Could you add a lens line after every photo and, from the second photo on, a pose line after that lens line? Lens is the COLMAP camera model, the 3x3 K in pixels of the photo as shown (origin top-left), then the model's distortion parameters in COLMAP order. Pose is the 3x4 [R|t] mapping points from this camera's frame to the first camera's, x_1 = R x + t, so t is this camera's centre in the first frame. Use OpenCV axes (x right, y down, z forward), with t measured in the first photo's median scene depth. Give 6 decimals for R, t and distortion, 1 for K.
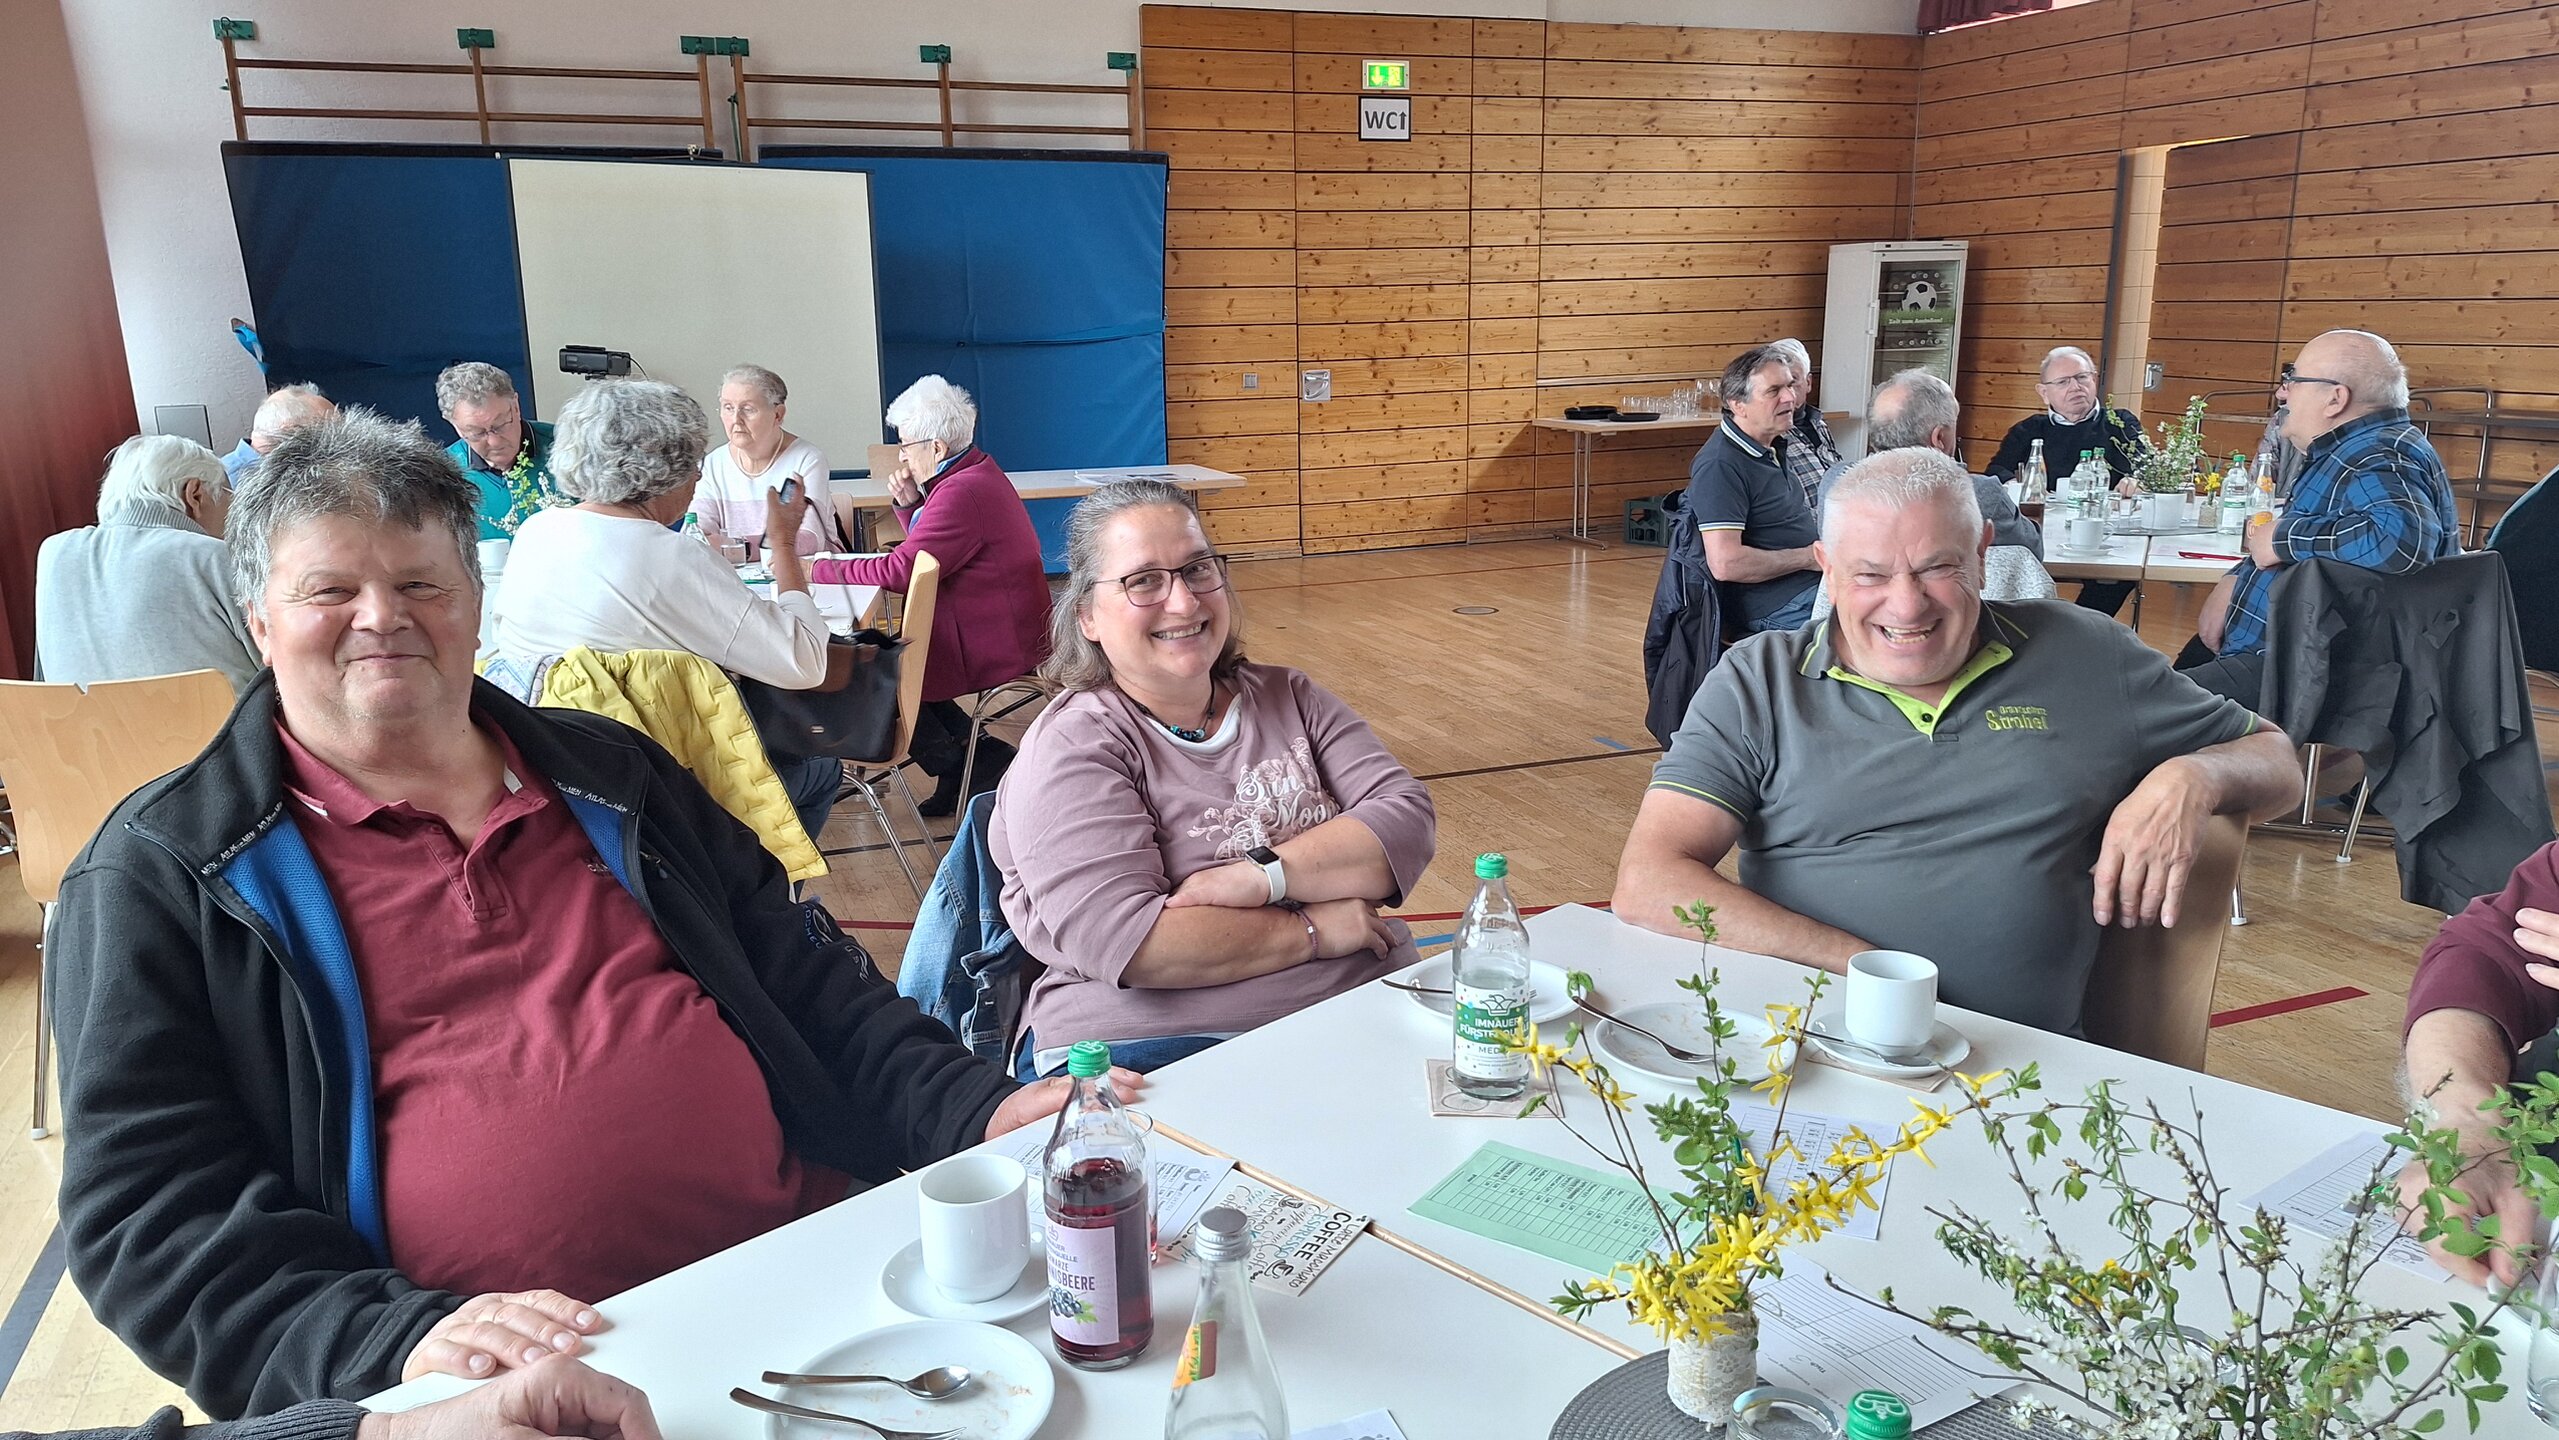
lens RADIAL K [[1752.3, 0, 1248.8], [0, 1752.3, 763.6], [0, 0, 1]] dist [0.059613, -0.061472]
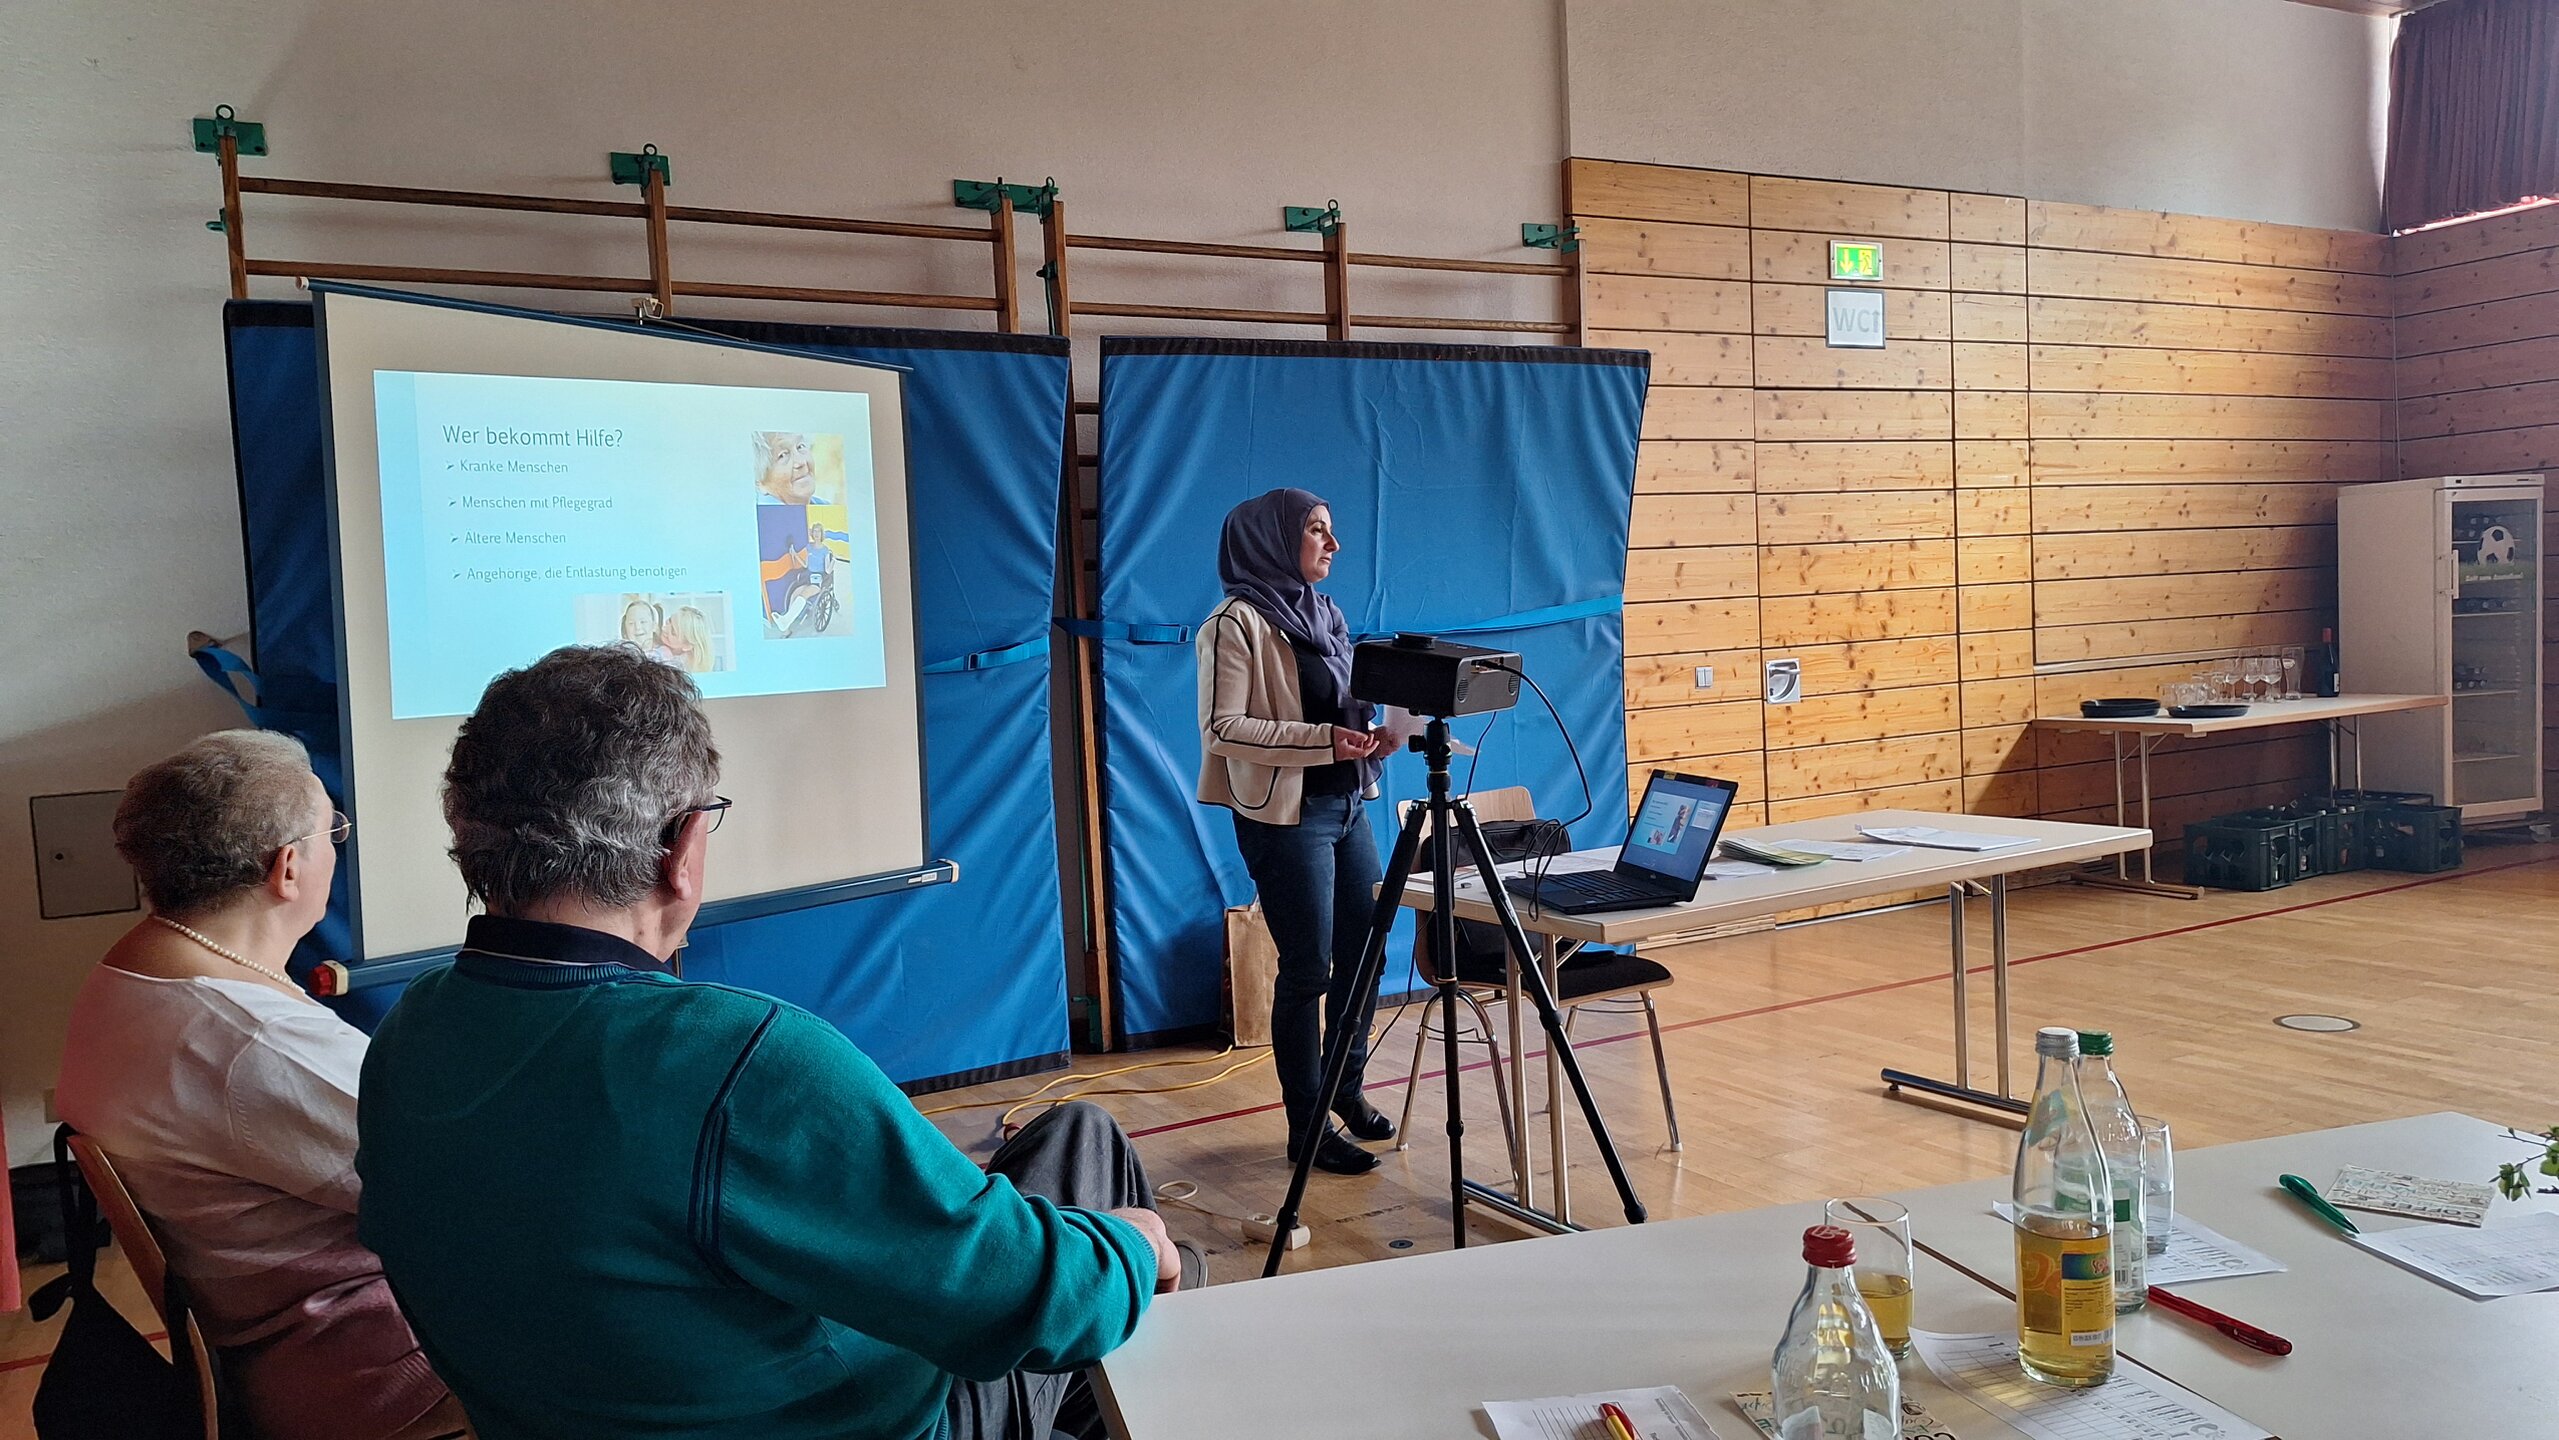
lens RADIAL K [[1752.3, 0, 1245.8], [0, 1752.3, 735.5], [0, 0, 1]] dist [0.059613, -0.061472]
pose [[0.991803, -0.035536, 0.122738, -0.261256], [0.057736, 0.981534, -0.182366, -0.081677], [-0.113991, 0.187957, 0.975540, 0.356767]]
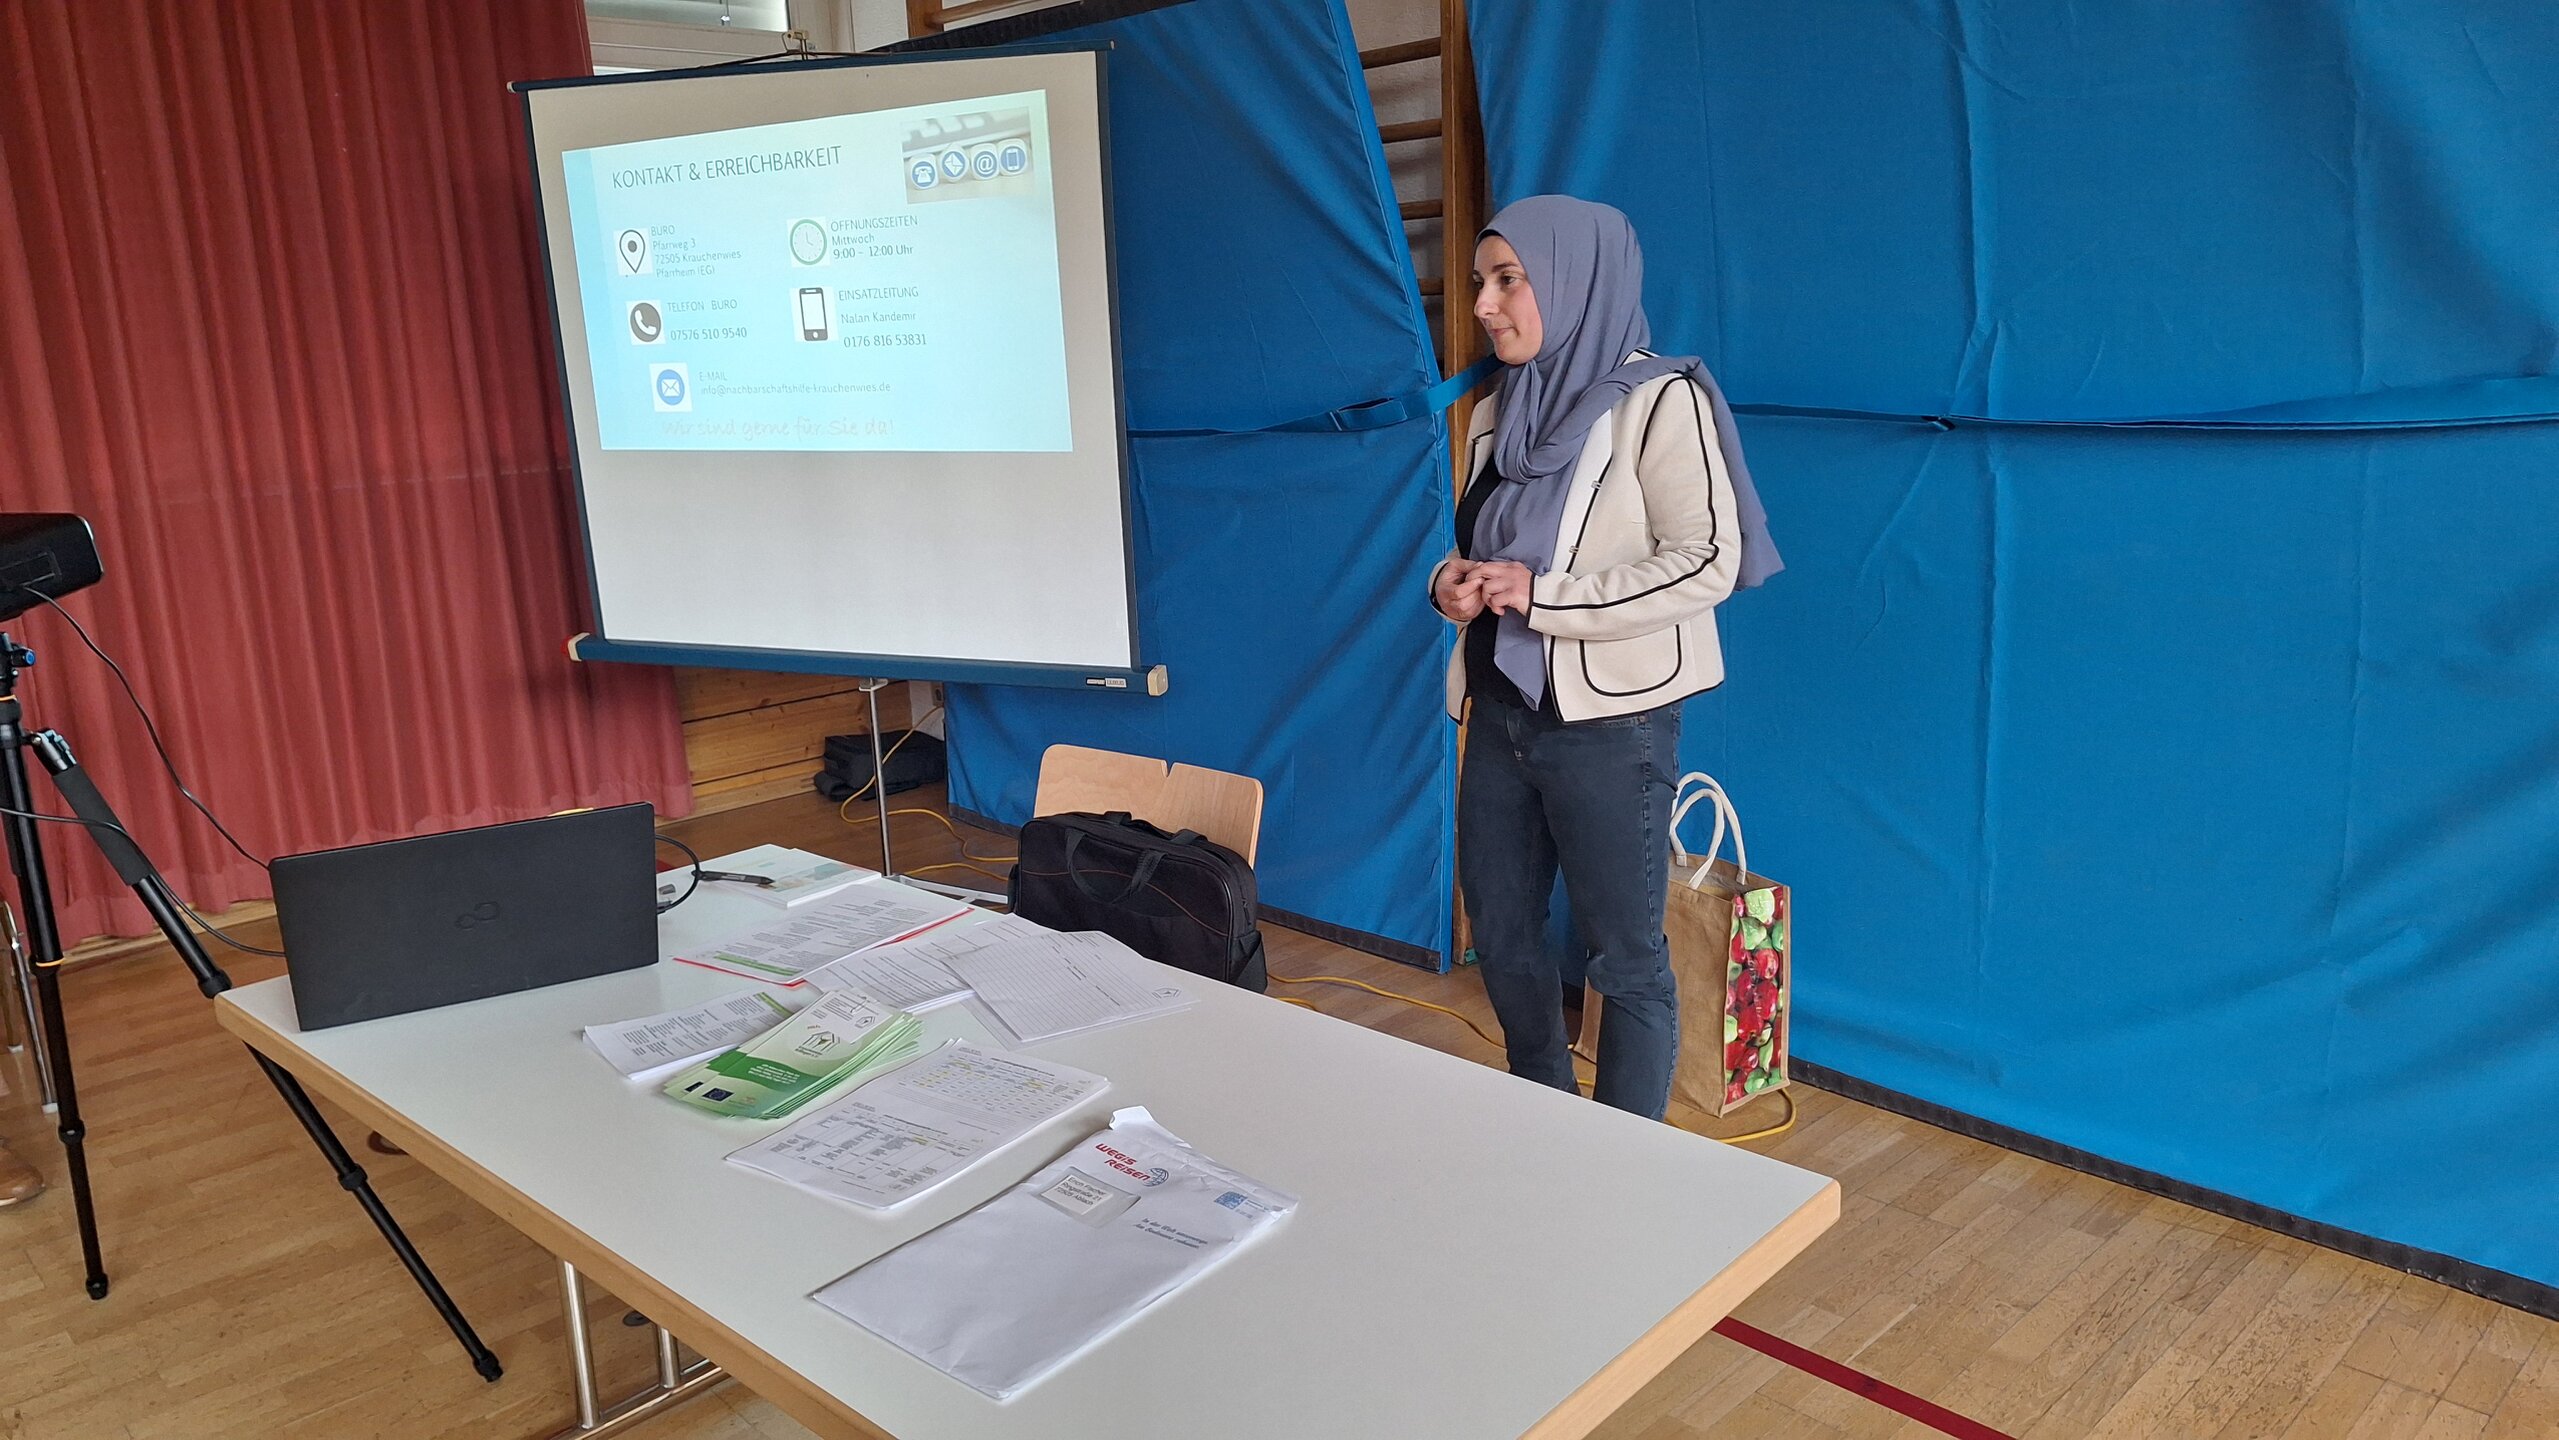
lens RADIAL K [[1752.3, 0, 1287.2], [0, 1752.3, 714.4], [0, 0, 1]] dist [0.059613, -0.061472]
pose [[0.390881, 0.209889, -0.896191, 0.071806], [-0.196671, 0.970213, 0.141445, -0.187885], [0.899184, 0.120967, 0.420517, 0.689825]]
